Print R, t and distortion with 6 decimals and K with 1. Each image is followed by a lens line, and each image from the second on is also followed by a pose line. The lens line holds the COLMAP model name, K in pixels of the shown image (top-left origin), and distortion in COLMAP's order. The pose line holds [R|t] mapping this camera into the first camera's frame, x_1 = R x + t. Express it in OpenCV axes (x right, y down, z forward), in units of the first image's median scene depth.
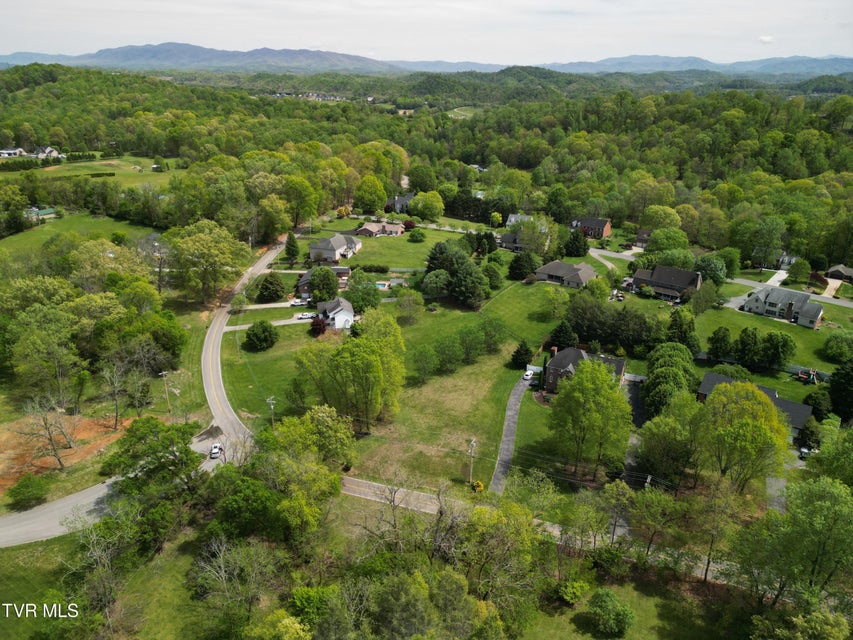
lens RADIAL K [[596.2, 0, 421.9], [0, 596.2, 318.5], [0, 0, 1]] dist [0.068444, -0.062210]
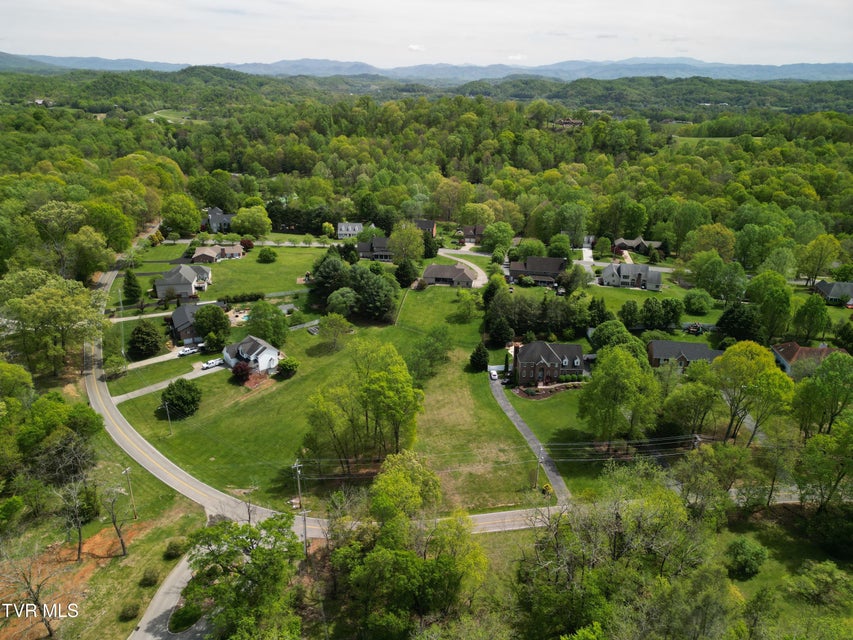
lens RADIAL K [[596.2, 0, 423.1], [0, 596.2, 320.9], [0, 0, 1]] dist [0.068444, -0.062210]
pose [[0.882226, -0.169545, 0.439240, -0.284188], [0.168957, 0.984780, 0.040767, -0.047366], [-0.439467, 0.038247, 0.897444, 0.087709]]
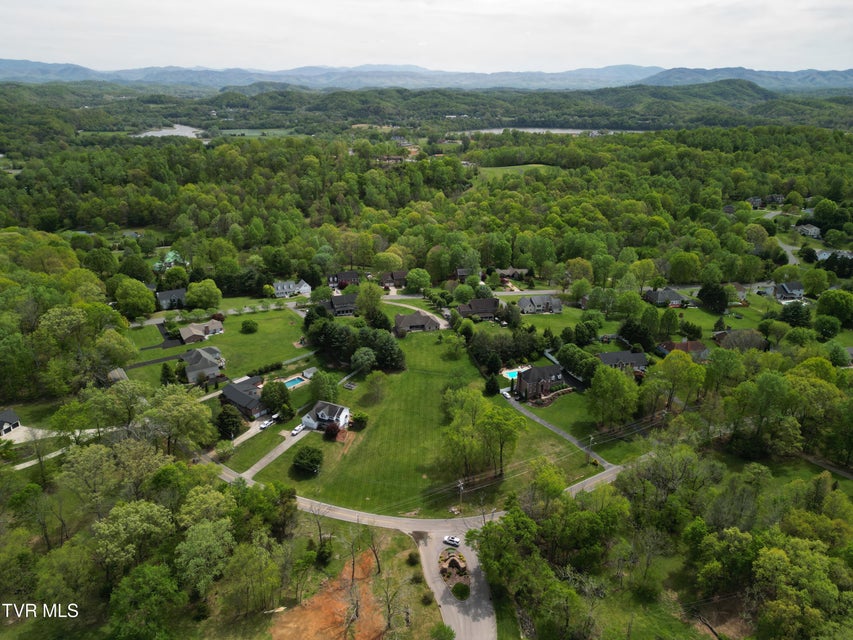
lens RADIAL K [[596.2, 0, 421.7], [0, 596.2, 320.5], [0, 0, 1]] dist [0.068444, -0.062210]
pose [[0.632391, -0.281566, 0.721666, -0.737643], [0.286892, 0.950488, 0.119442, -0.242549], [-0.719565, 0.131506, 0.681859, 0.091465]]
